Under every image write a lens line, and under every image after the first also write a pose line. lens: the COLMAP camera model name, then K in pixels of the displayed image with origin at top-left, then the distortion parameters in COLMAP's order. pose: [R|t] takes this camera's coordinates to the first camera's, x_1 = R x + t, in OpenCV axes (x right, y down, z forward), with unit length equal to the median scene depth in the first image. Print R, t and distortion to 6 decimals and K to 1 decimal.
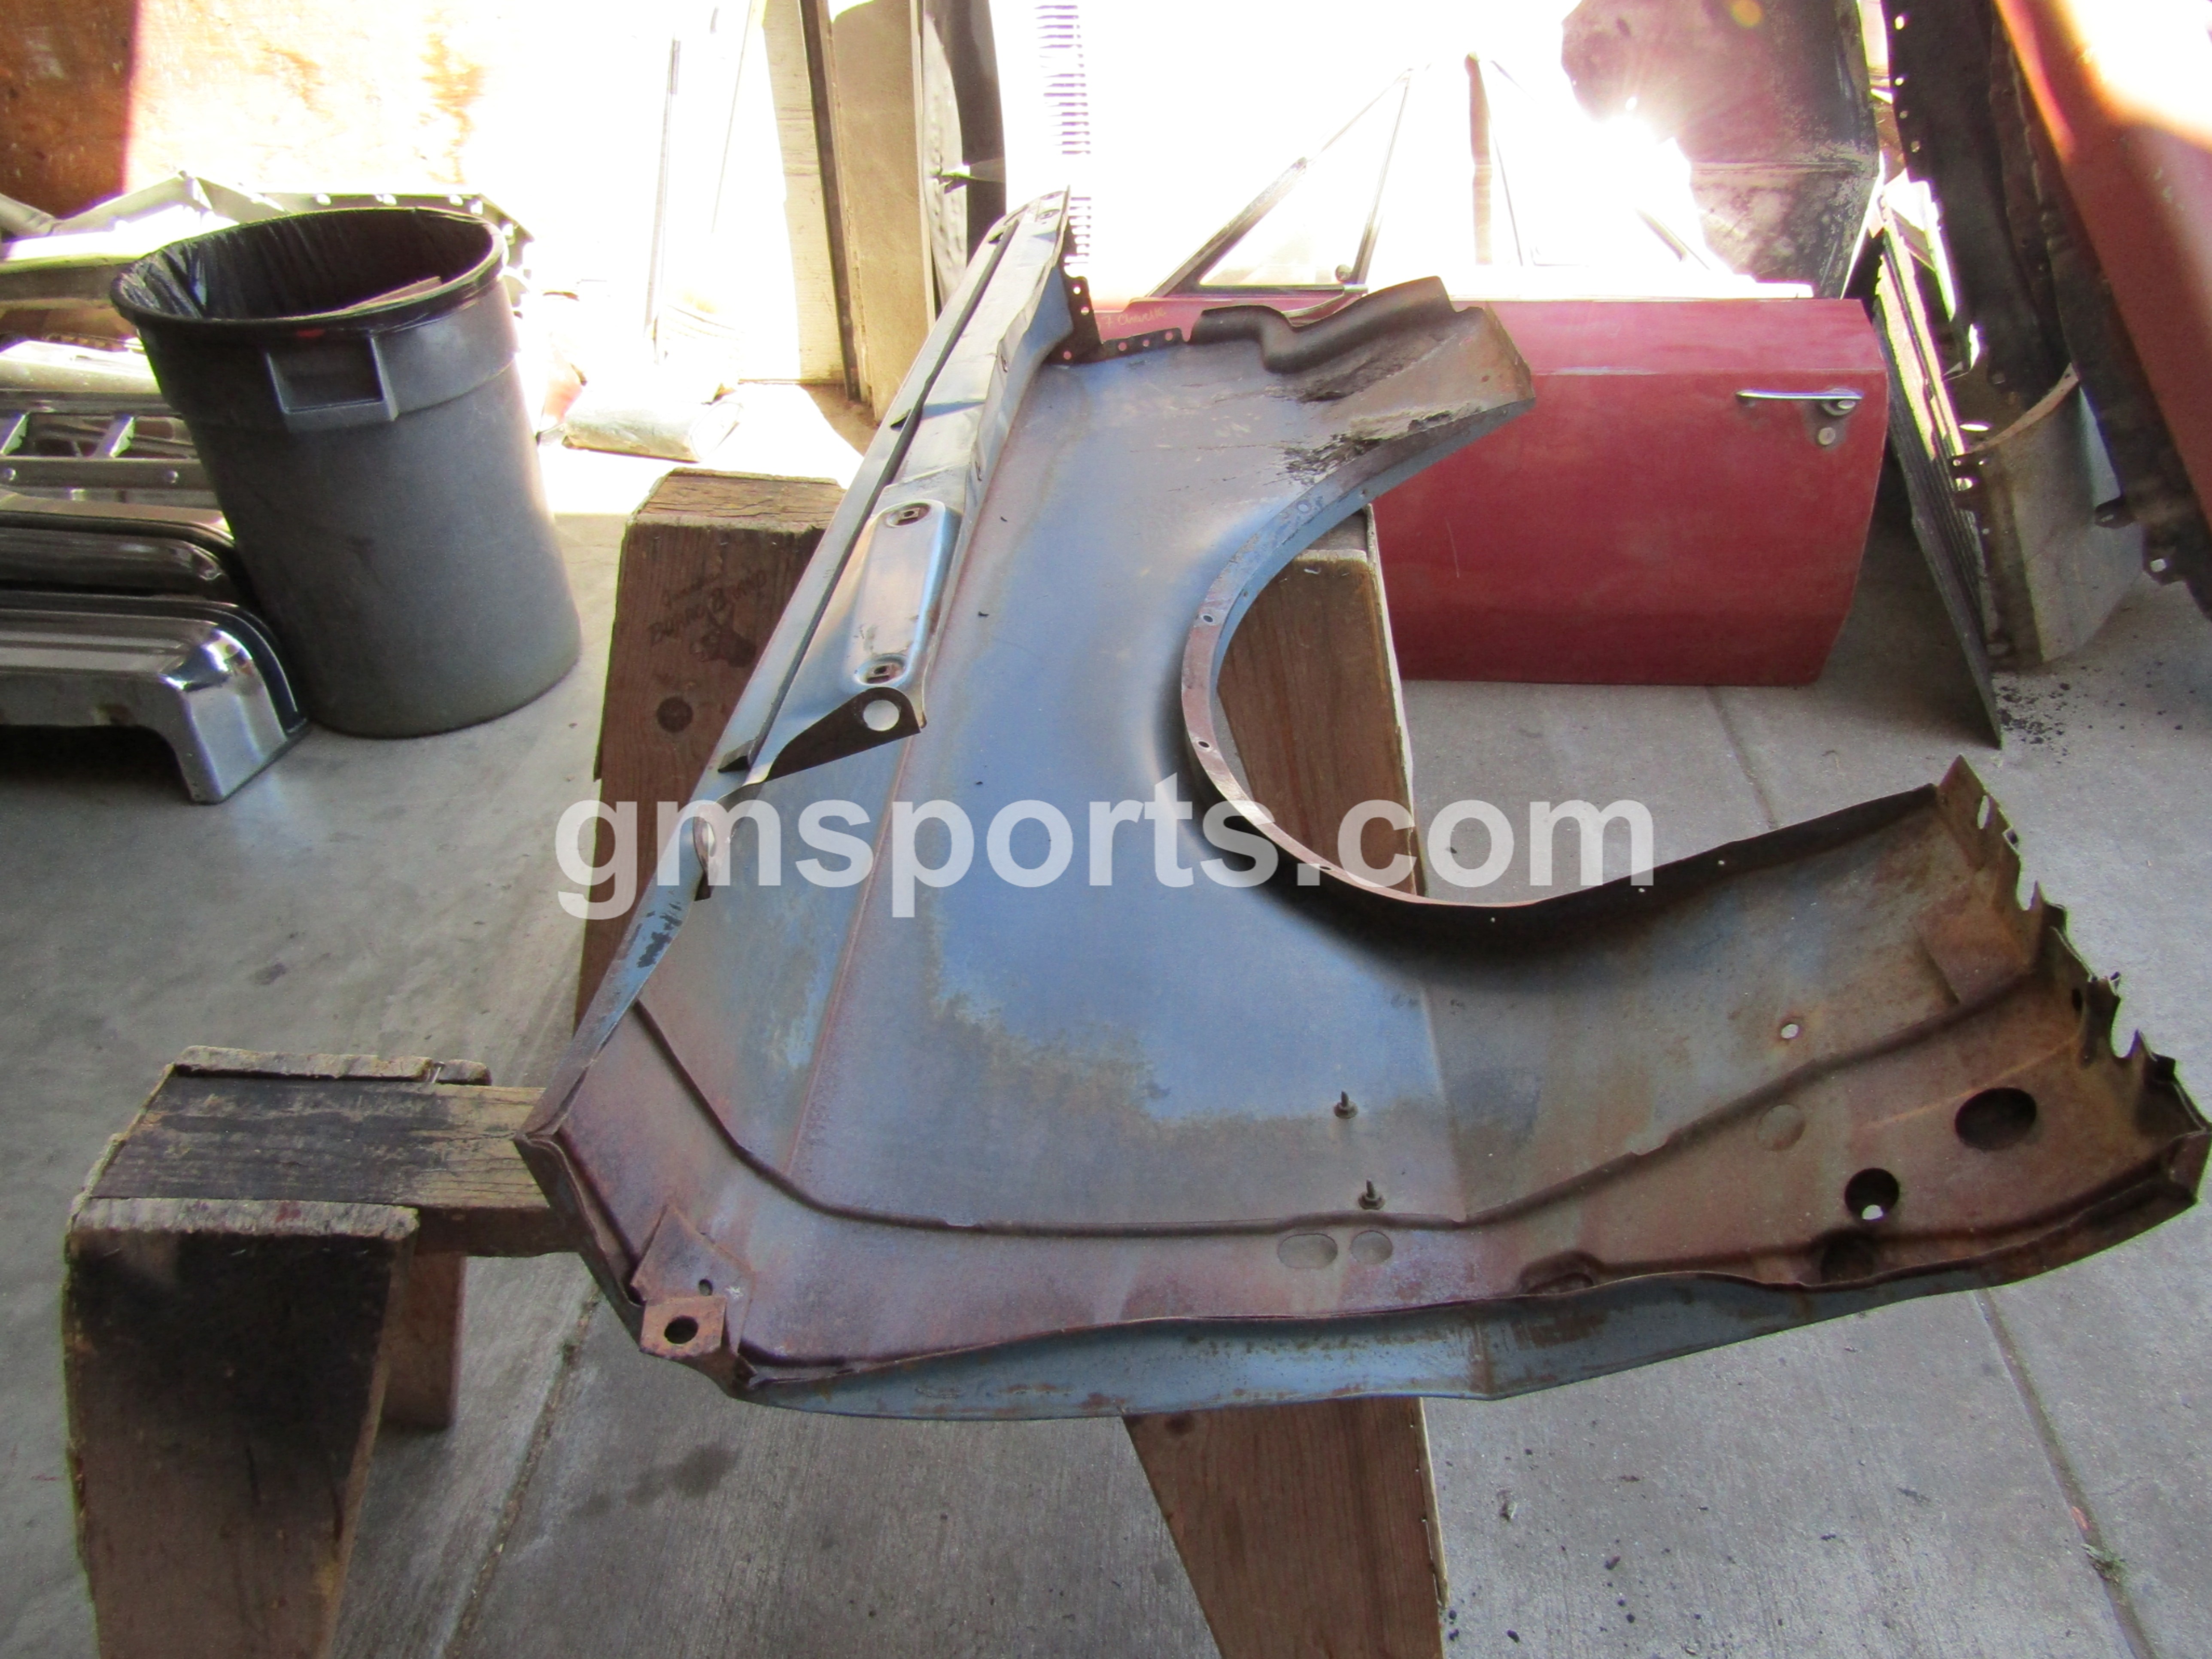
lens RADIAL K [[1563.9, 0, 1106.0], [0, 1563.9, 829.5], [0, 0, 1]] dist [-0.002000, -0.010240]
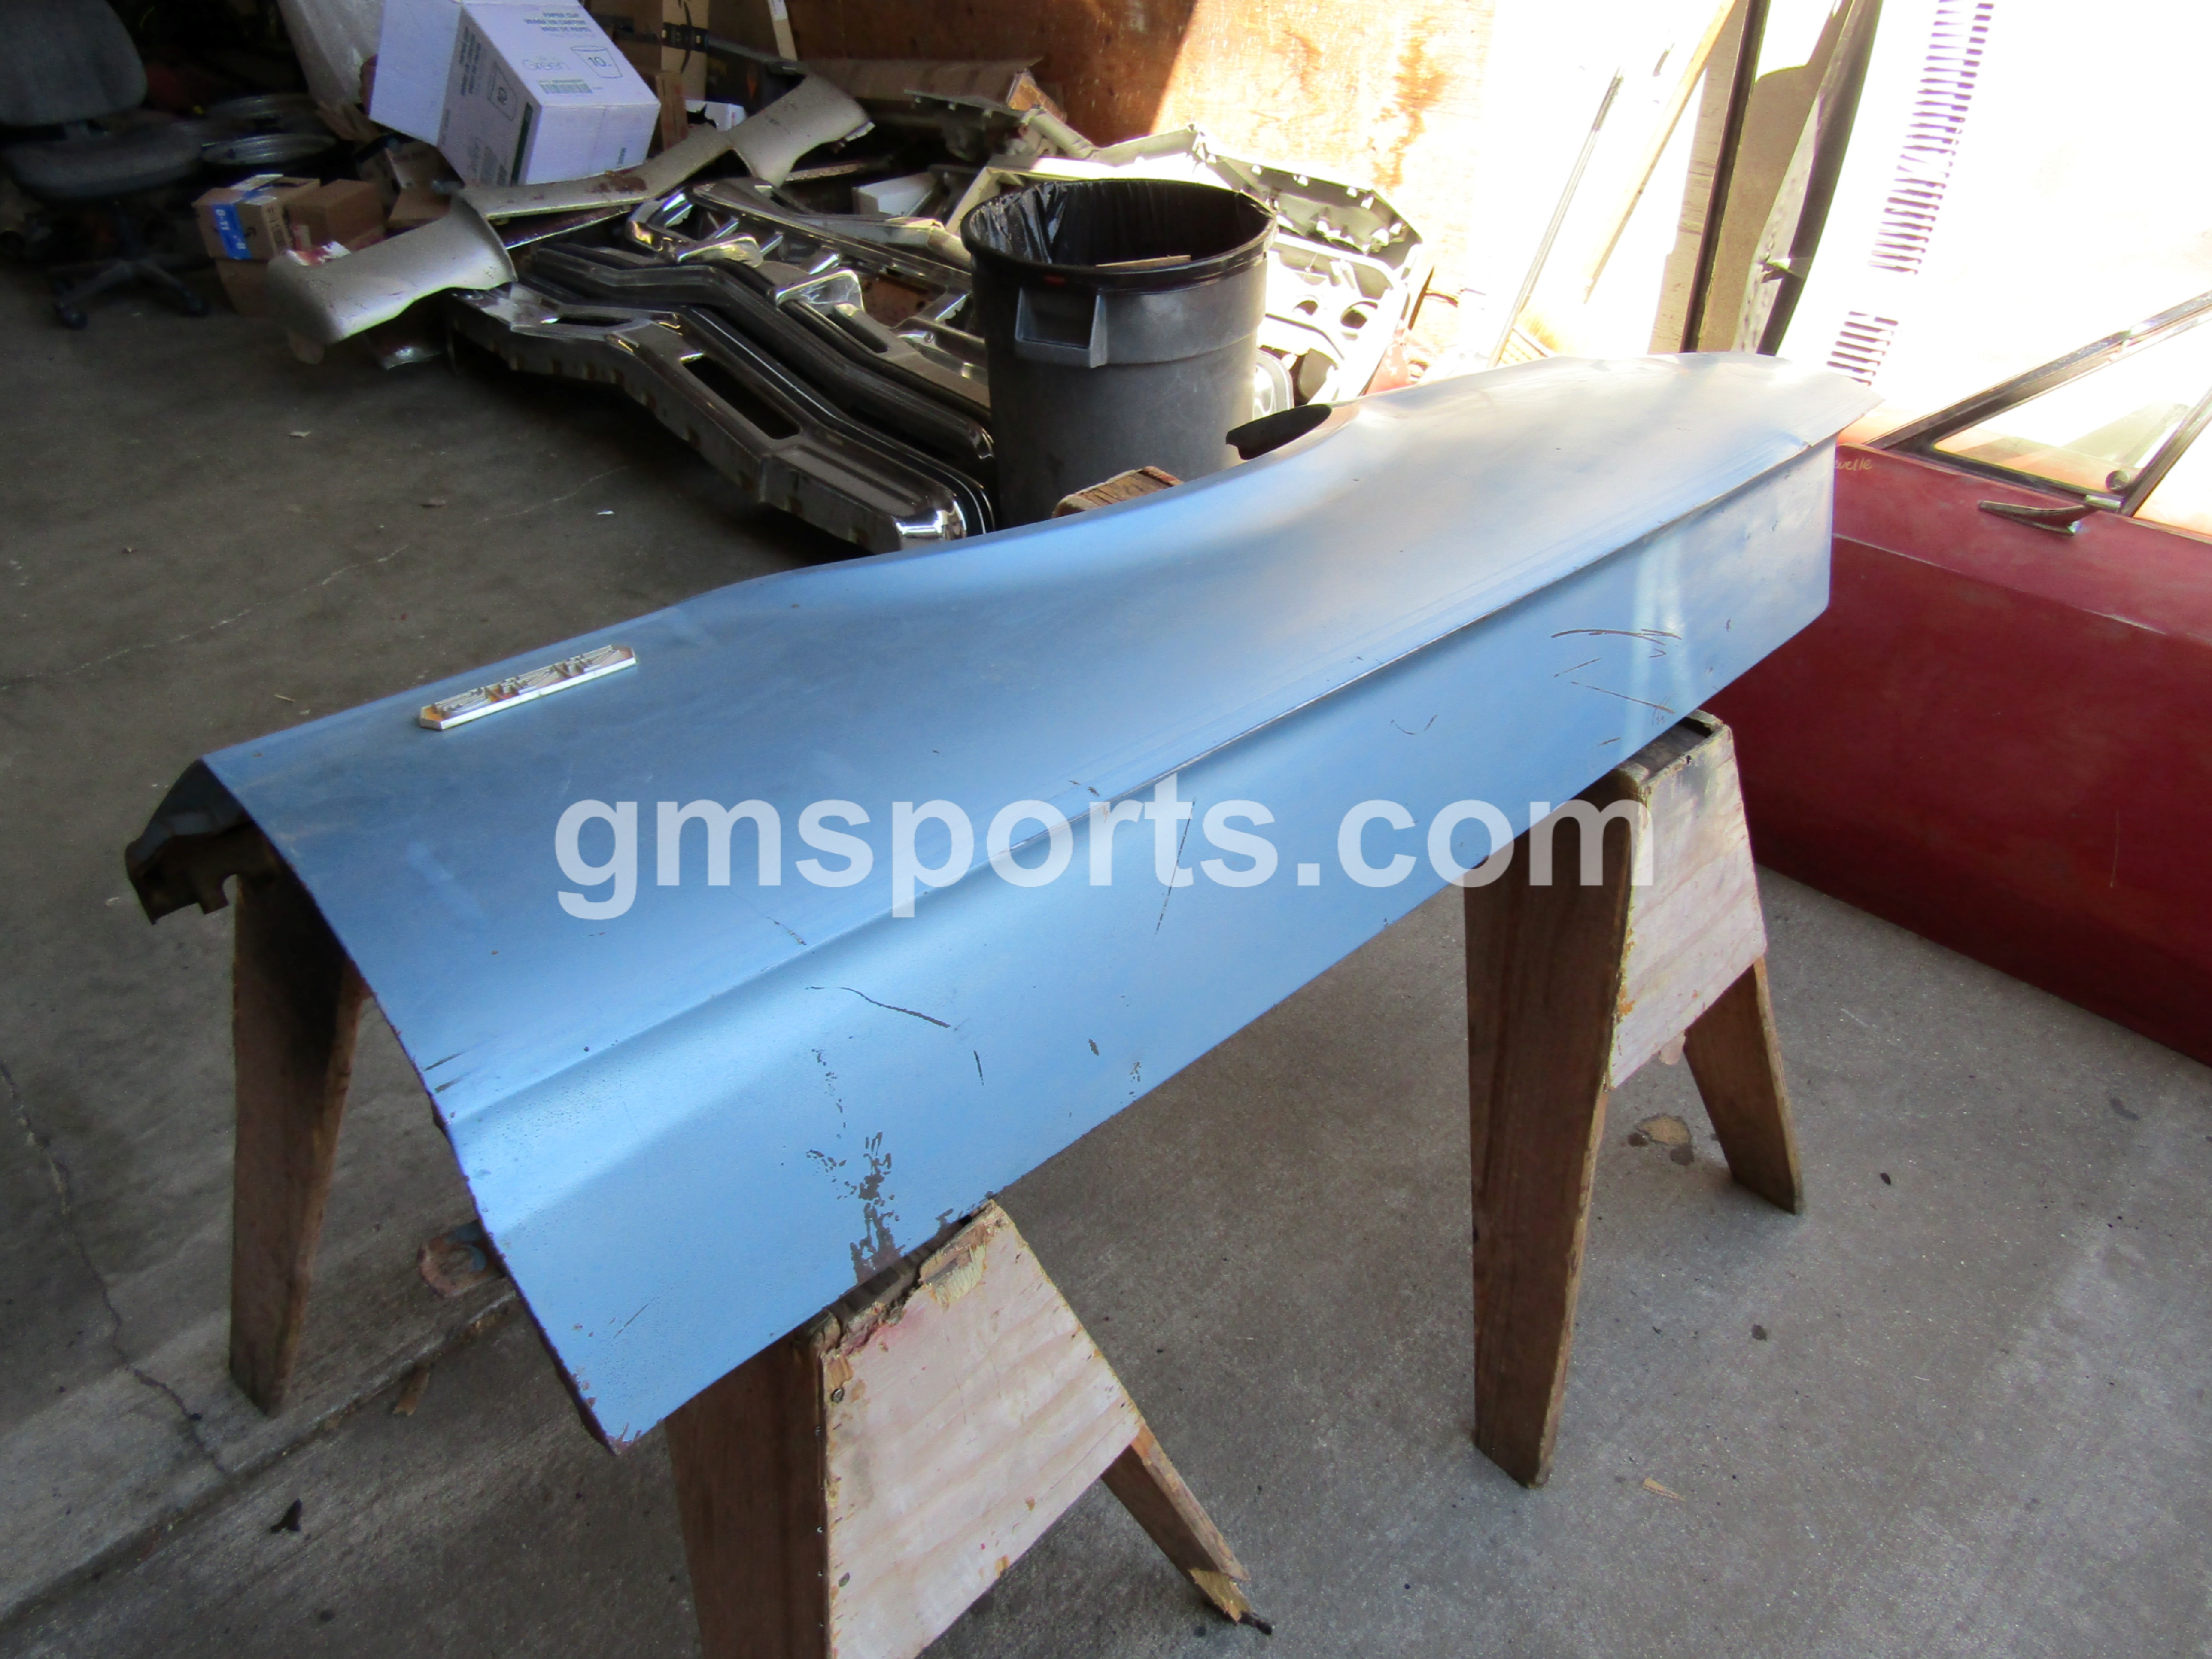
lens RADIAL K [[1571.0, 0, 1109.9], [0, 1571.0, 831.4], [0, 0, 1]] dist [-0.006587, -0.001677]
pose [[0.747462, 0.396641, -0.532894, 0.274855], [-0.395710, 0.910180, 0.122420, -0.089914], [0.533586, 0.119367, 0.837279, 0.076412]]
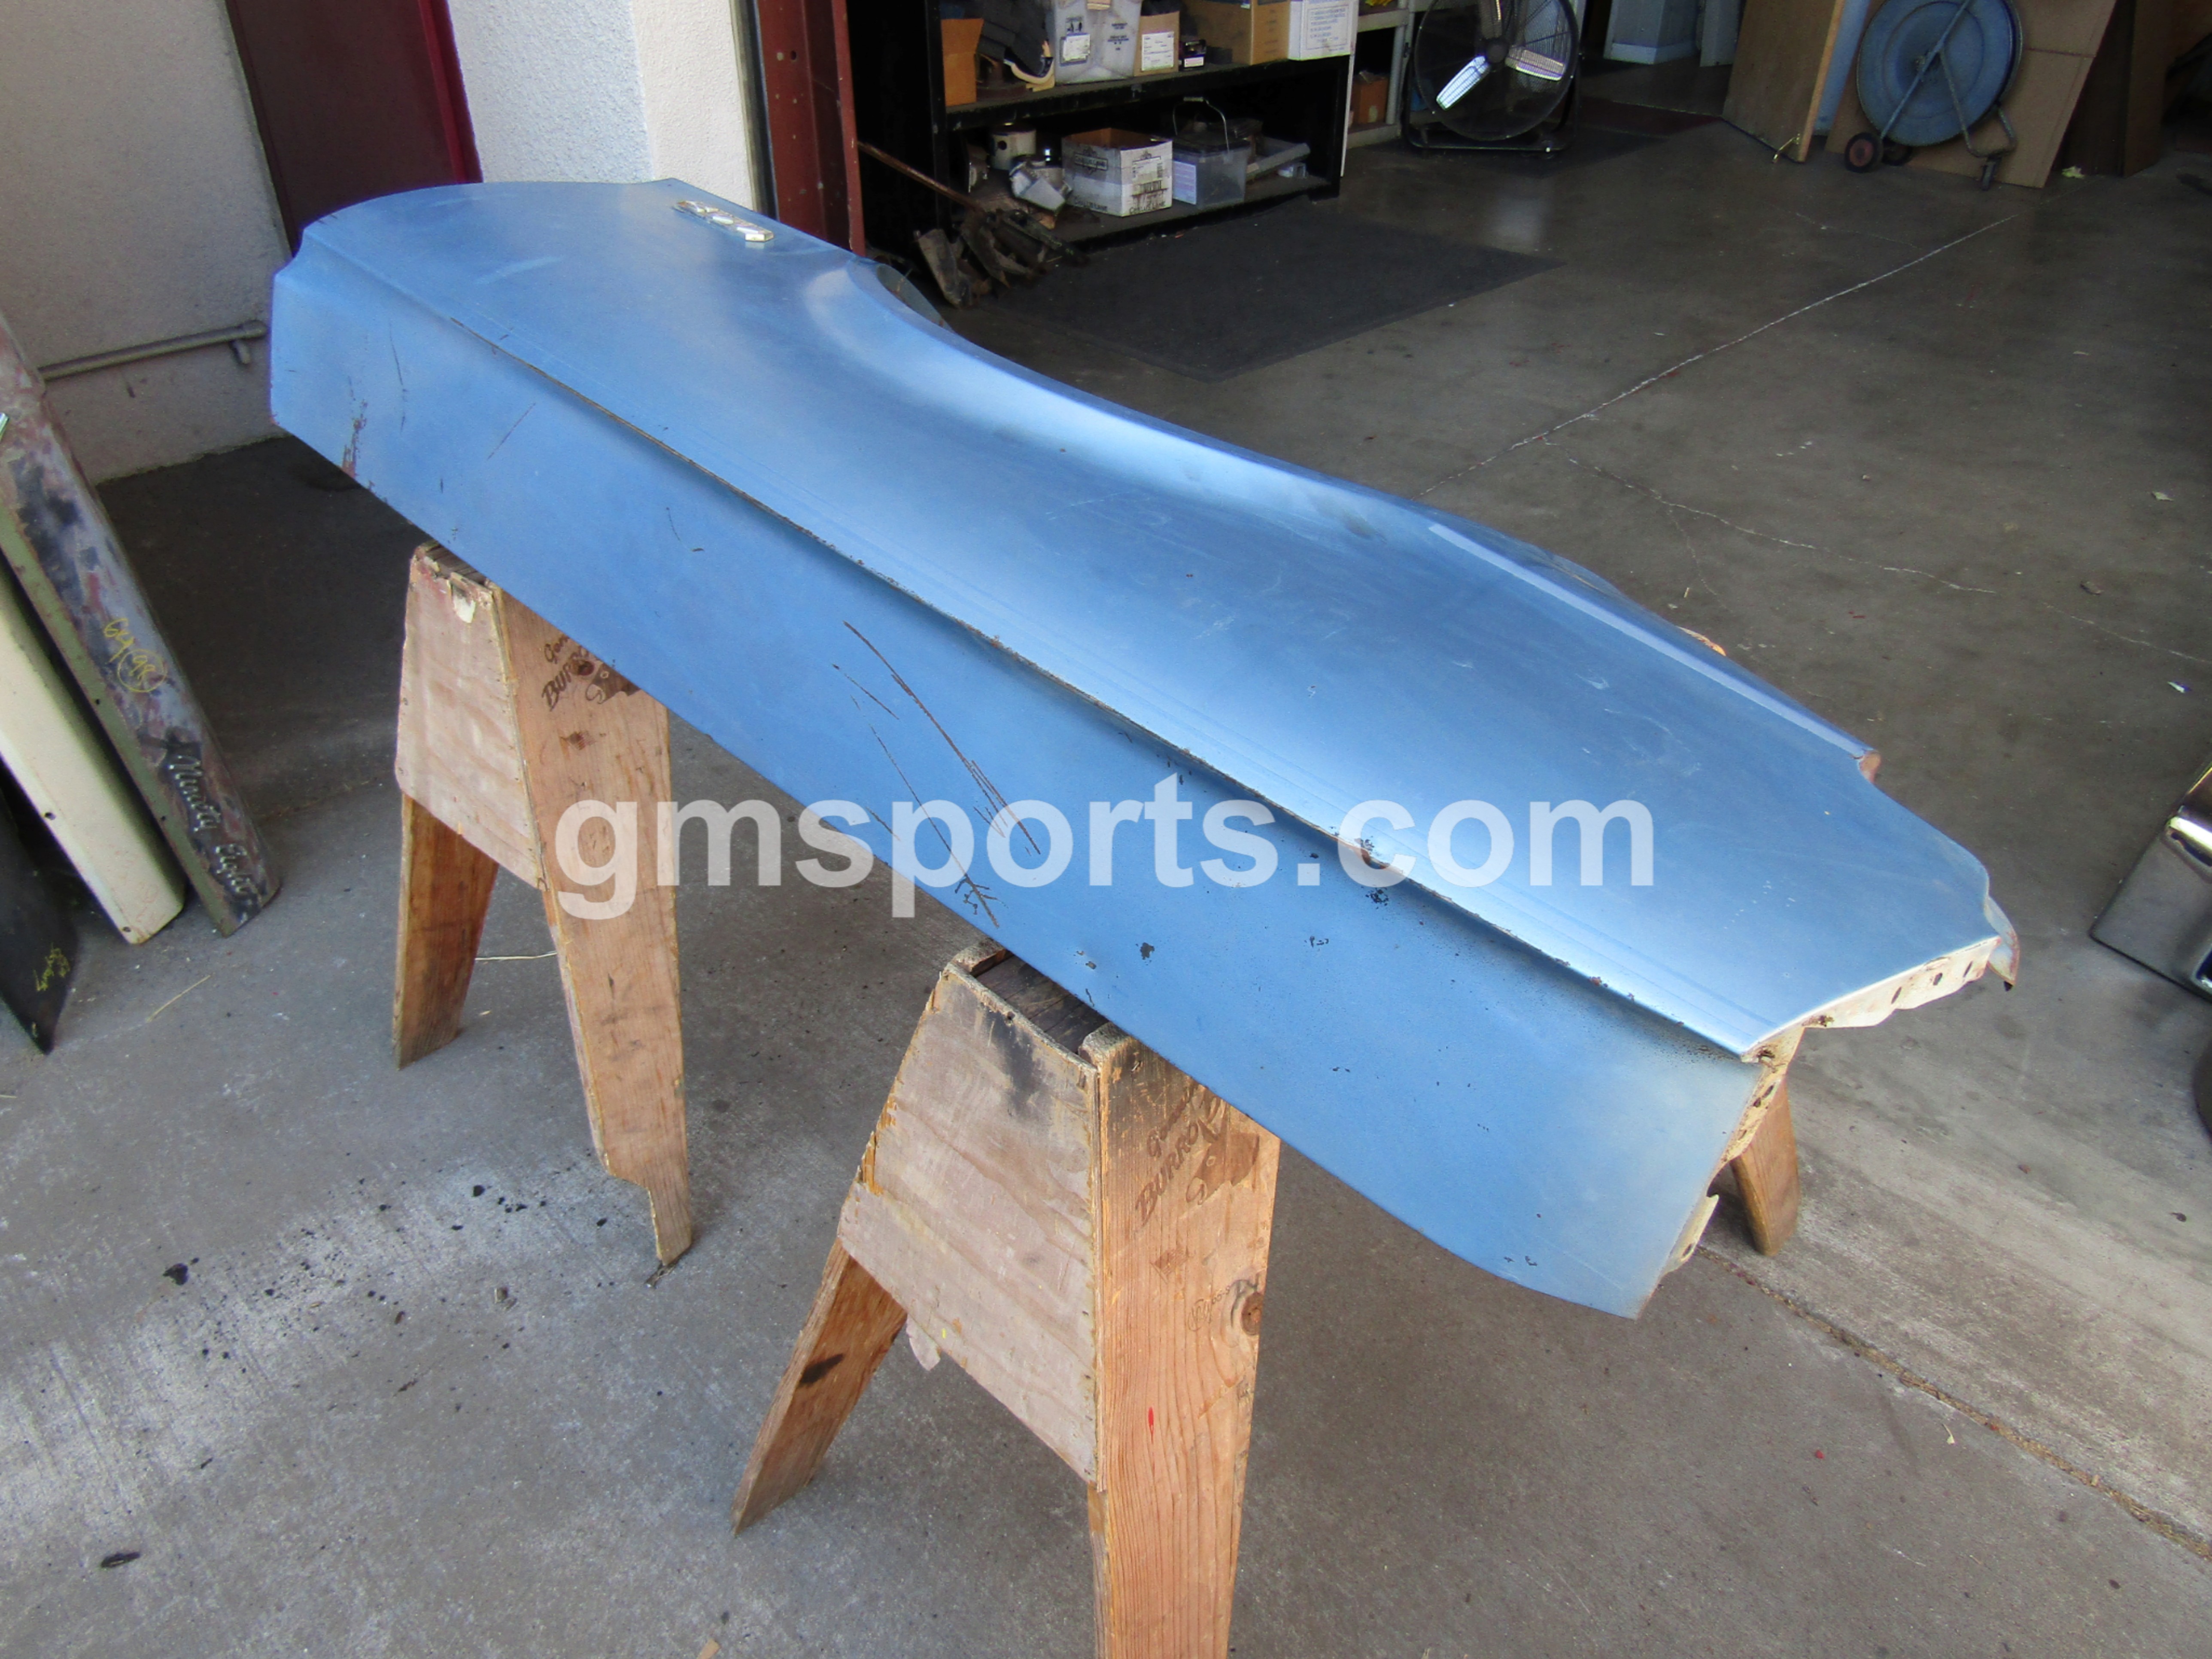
lens RADIAL K [[1571.0, 0, 1109.9], [0, 1571.0, 831.4], [0, 0, 1]] dist [-0.006587, -0.001677]
pose [[-0.651096, 0.432993, -0.623371, 0.334092], [-0.459276, 0.429118, 0.777768, -0.486420], [0.604268, 0.792701, -0.080533, 0.690946]]
